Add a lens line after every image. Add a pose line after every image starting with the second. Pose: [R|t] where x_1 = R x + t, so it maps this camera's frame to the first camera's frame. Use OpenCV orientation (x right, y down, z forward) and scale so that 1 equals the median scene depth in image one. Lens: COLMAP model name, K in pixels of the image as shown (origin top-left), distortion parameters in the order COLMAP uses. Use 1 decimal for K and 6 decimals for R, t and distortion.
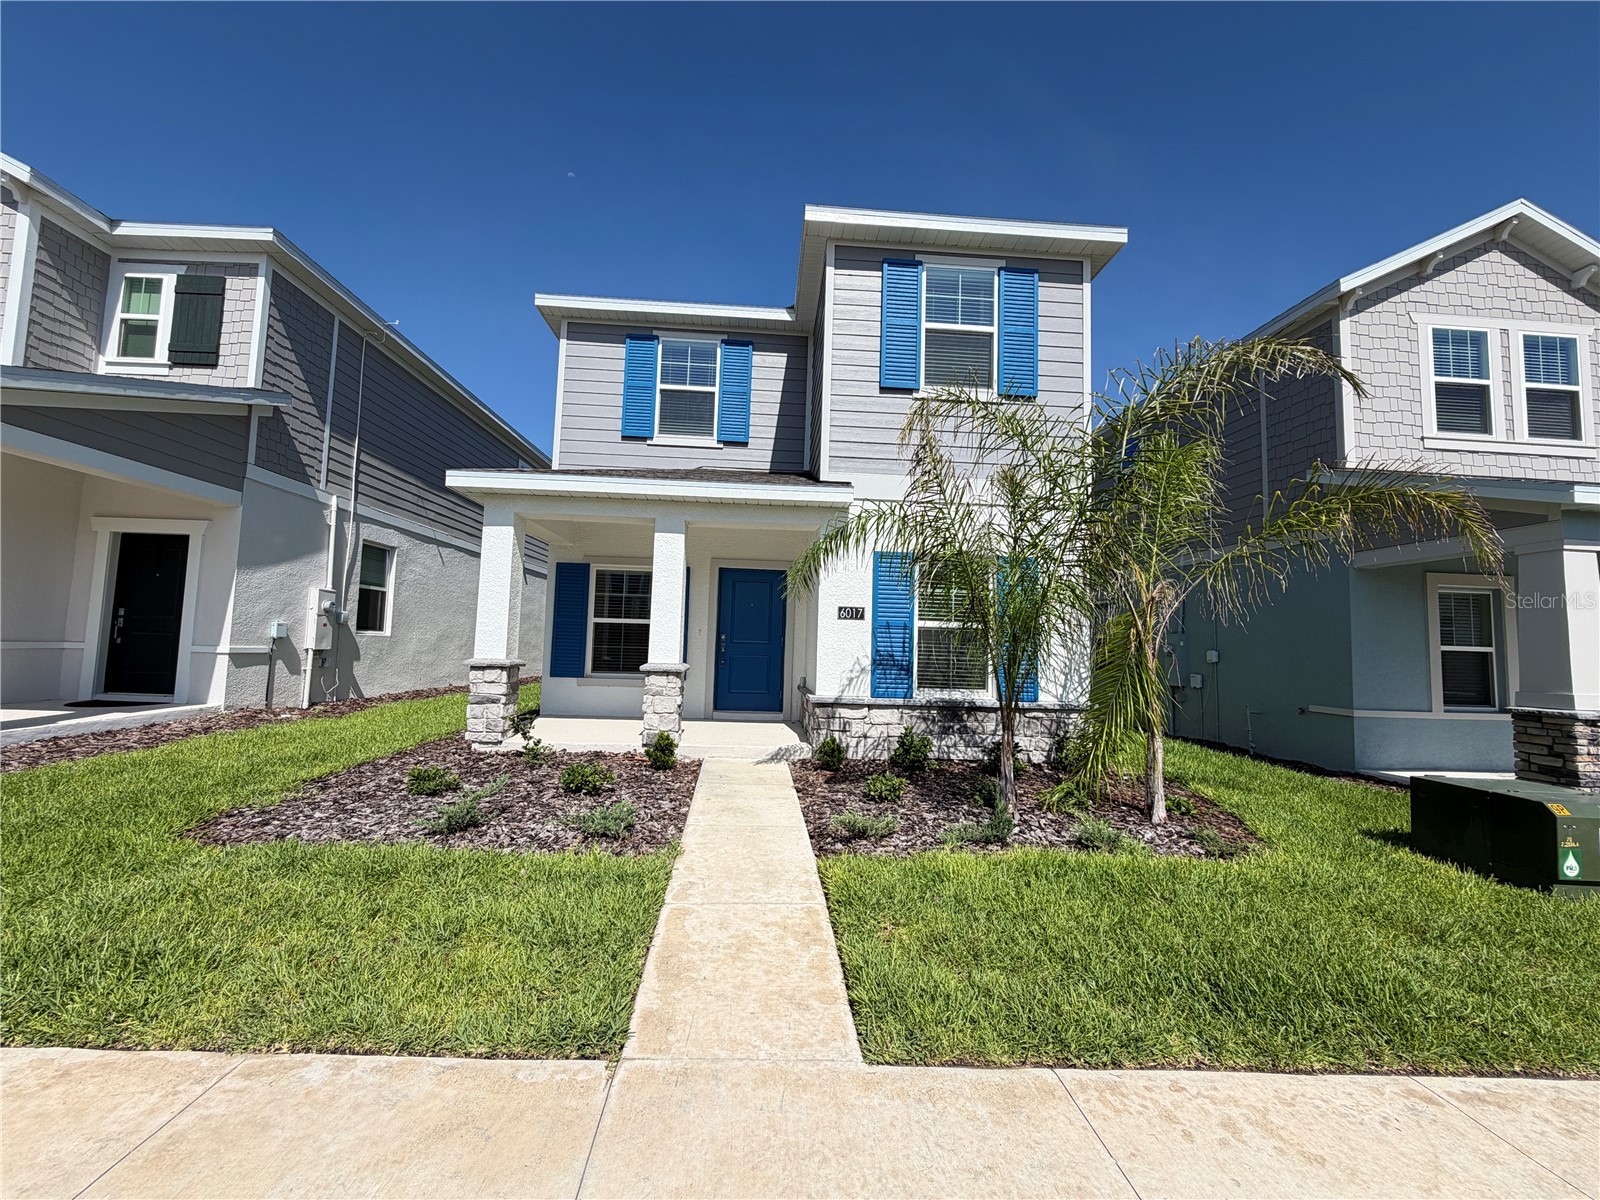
lens RADIAL K [[638.7, 0, 800.4], [0, 638.7, 602.5], [0, 0, 1]] dist [0.002388, -0.001041]
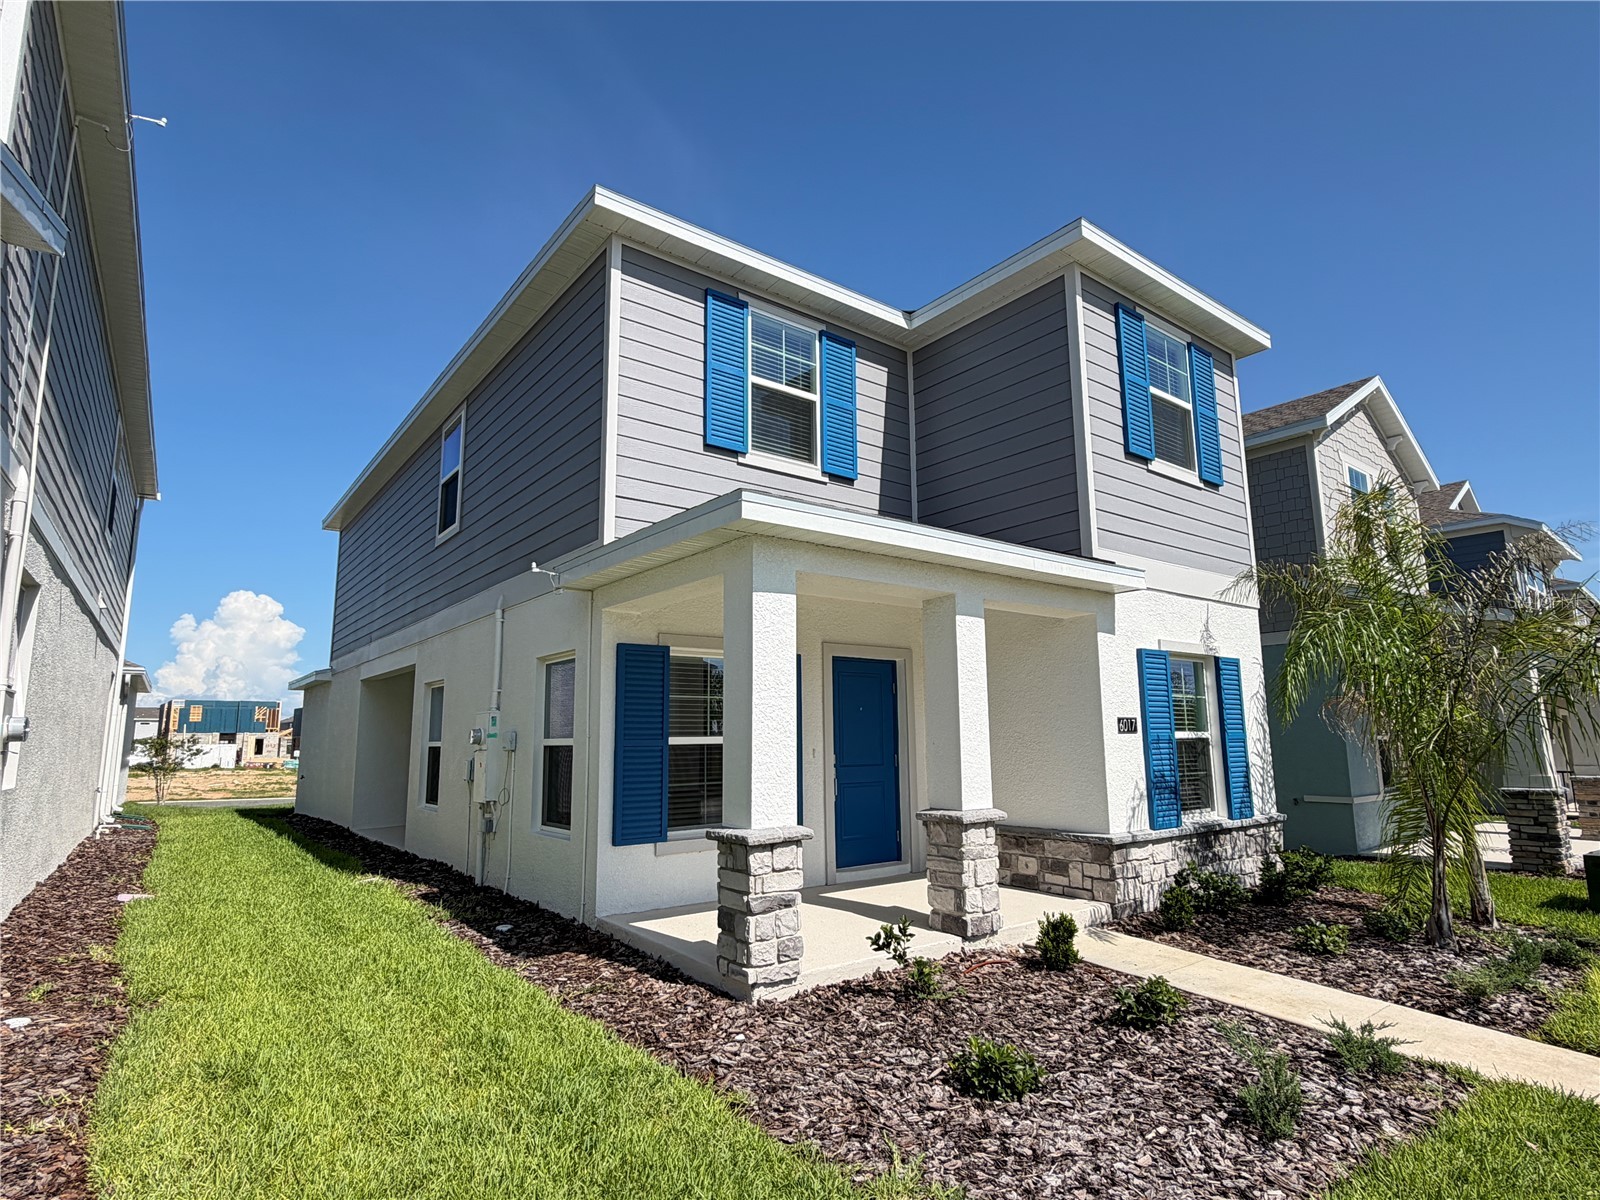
lens RADIAL K [[853.4, 0, 805.2], [0, 853.4, 606.0], [0, 0, 1]] dist [0.001578, -0.000451]
pose [[0.823120, 0.049705, 0.565688, -0.870573], [-0.004894, 0.996746, -0.080459, -0.044767], [-0.567847, 0.063459, 0.820684, 0.344347]]
